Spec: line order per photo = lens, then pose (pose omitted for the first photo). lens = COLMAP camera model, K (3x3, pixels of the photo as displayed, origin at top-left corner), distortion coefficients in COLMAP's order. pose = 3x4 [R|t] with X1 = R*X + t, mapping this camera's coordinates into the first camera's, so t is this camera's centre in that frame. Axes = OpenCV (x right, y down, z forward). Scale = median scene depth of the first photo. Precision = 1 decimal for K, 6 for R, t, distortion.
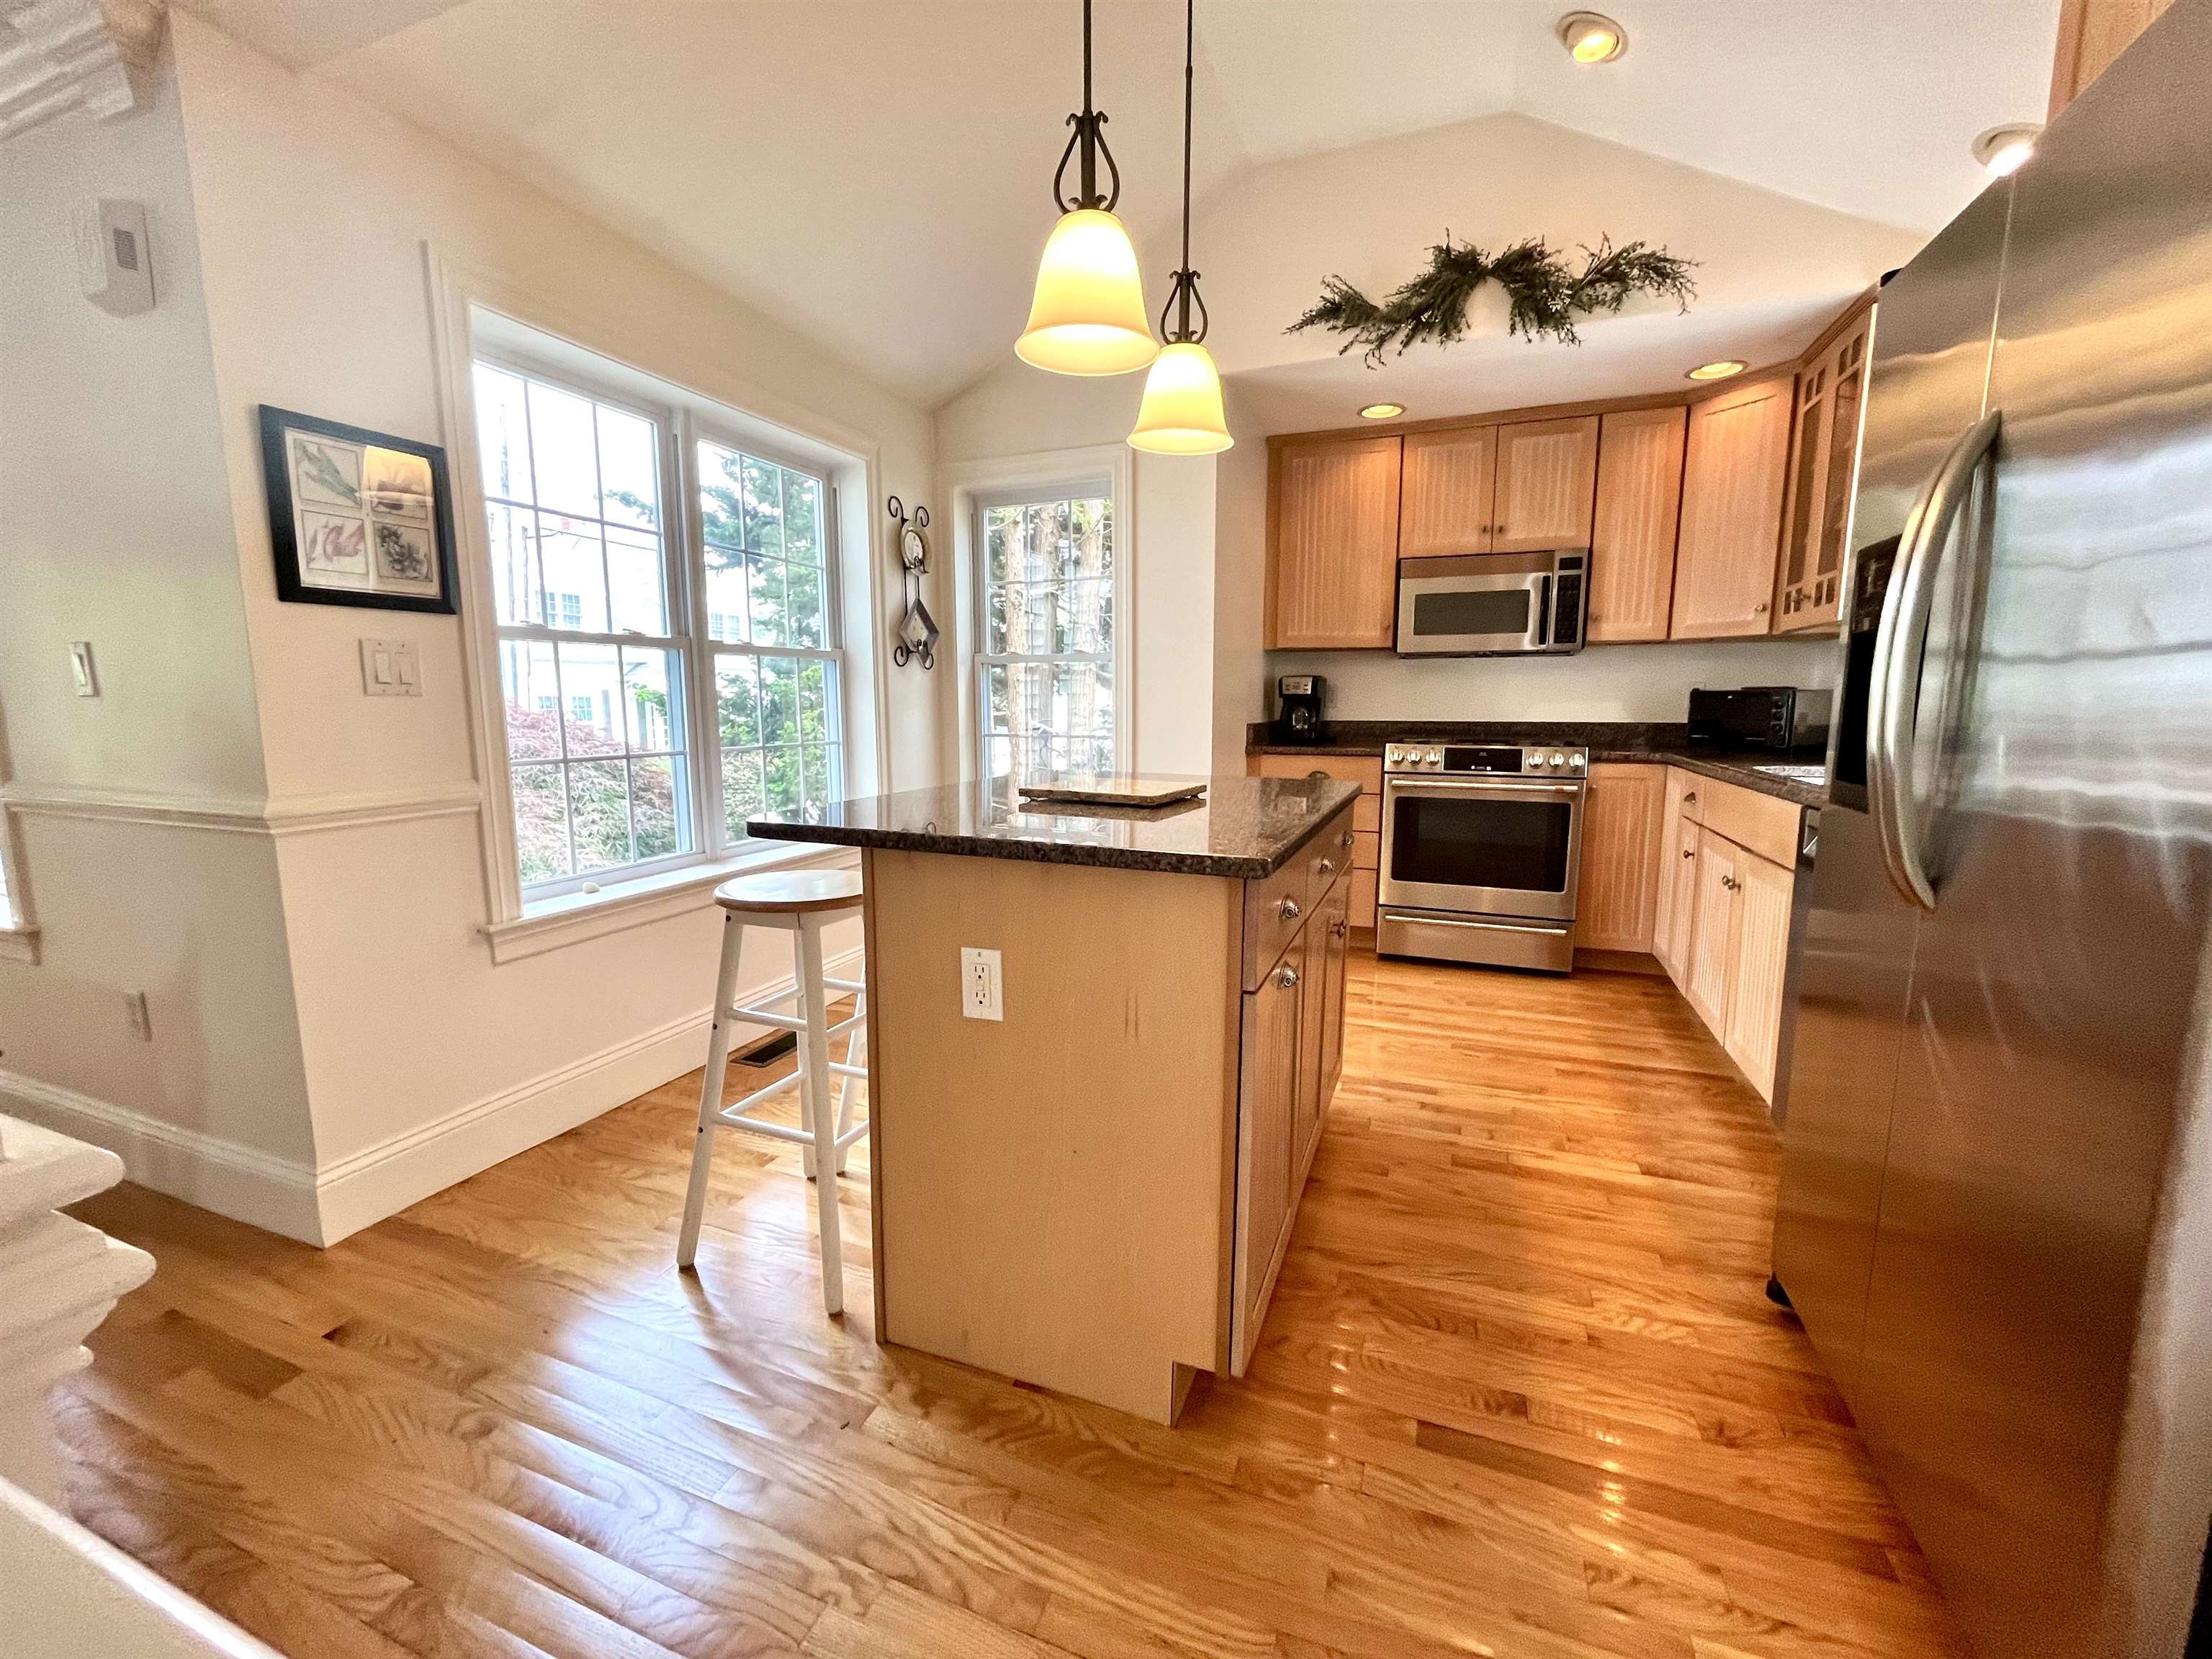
lens RADIAL K [[904.1, 0, 1097.6], [0, 904.1, 826.4], [0, 0, 1]] dist [-0.003320, -0.000527]
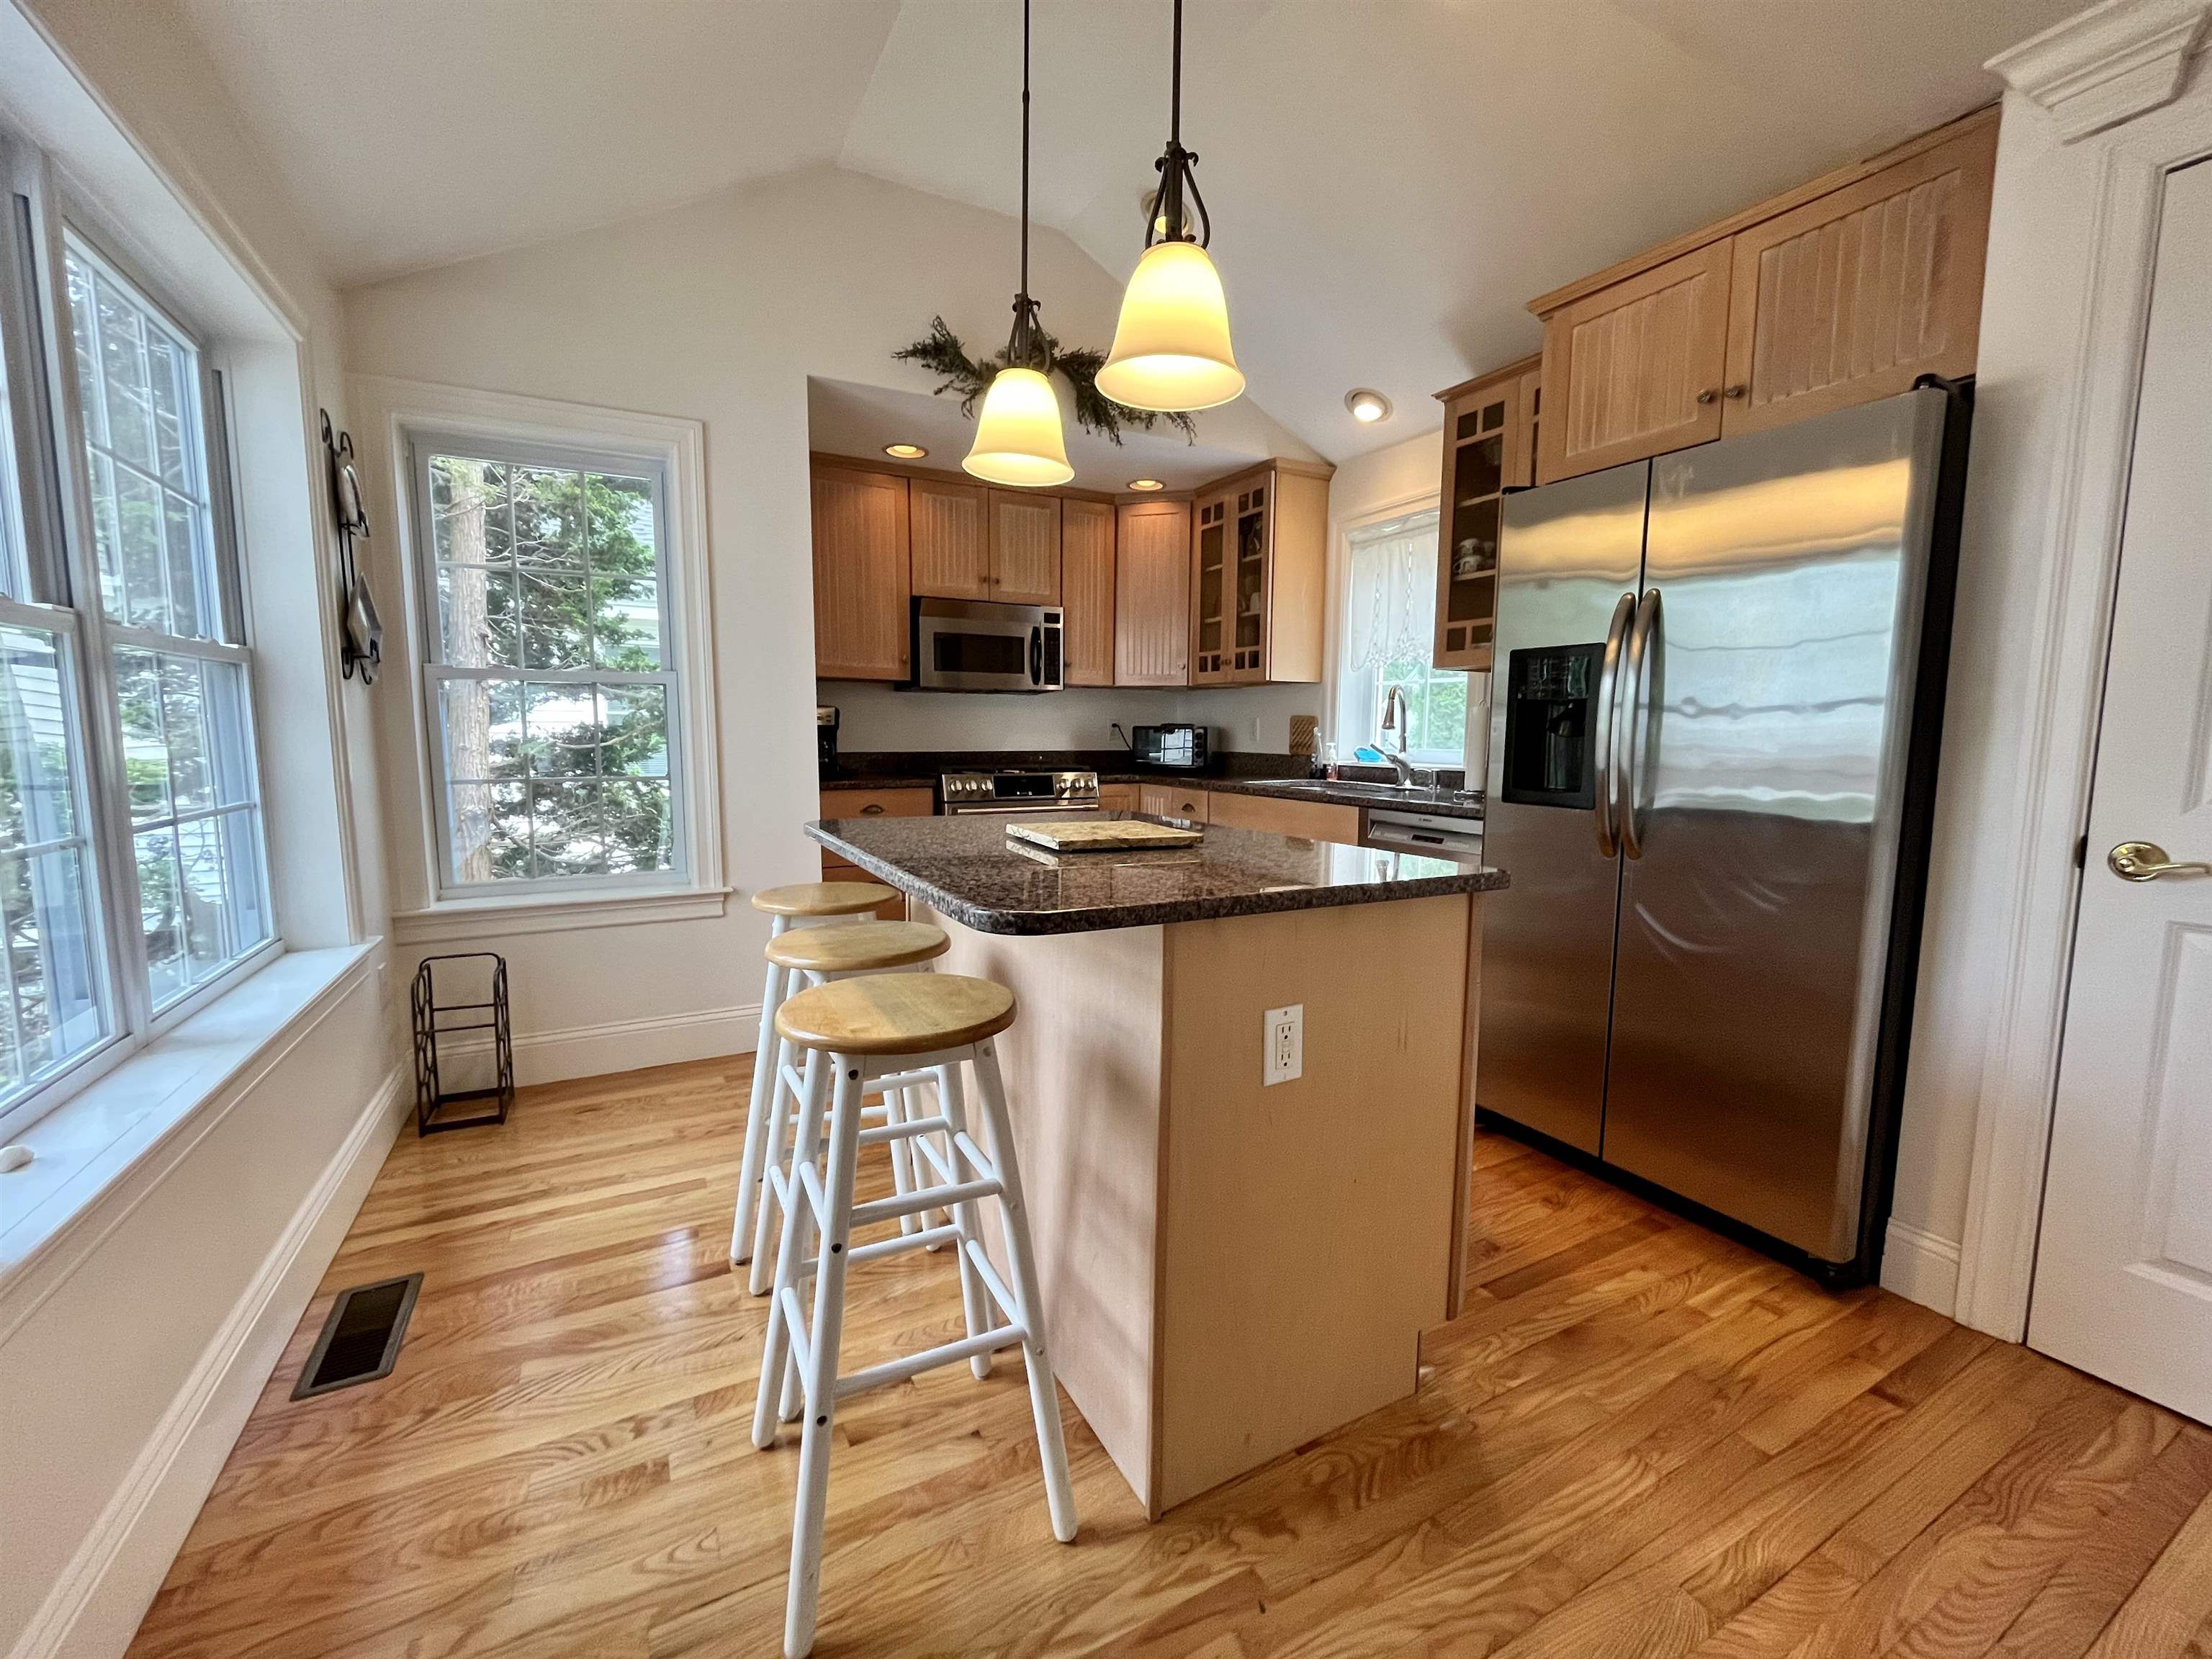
lens RADIAL K [[904.1, 0, 1099.3], [0, 904.1, 827.7], [0, 0, 1]] dist [-0.003320, -0.000527]
pose [[0.647079, -0.079093, 0.758309, -0.430900], [0.099988, 0.994818, 0.018439, -0.039291], [-0.755838, 0.063890, 0.651634, 0.235395]]
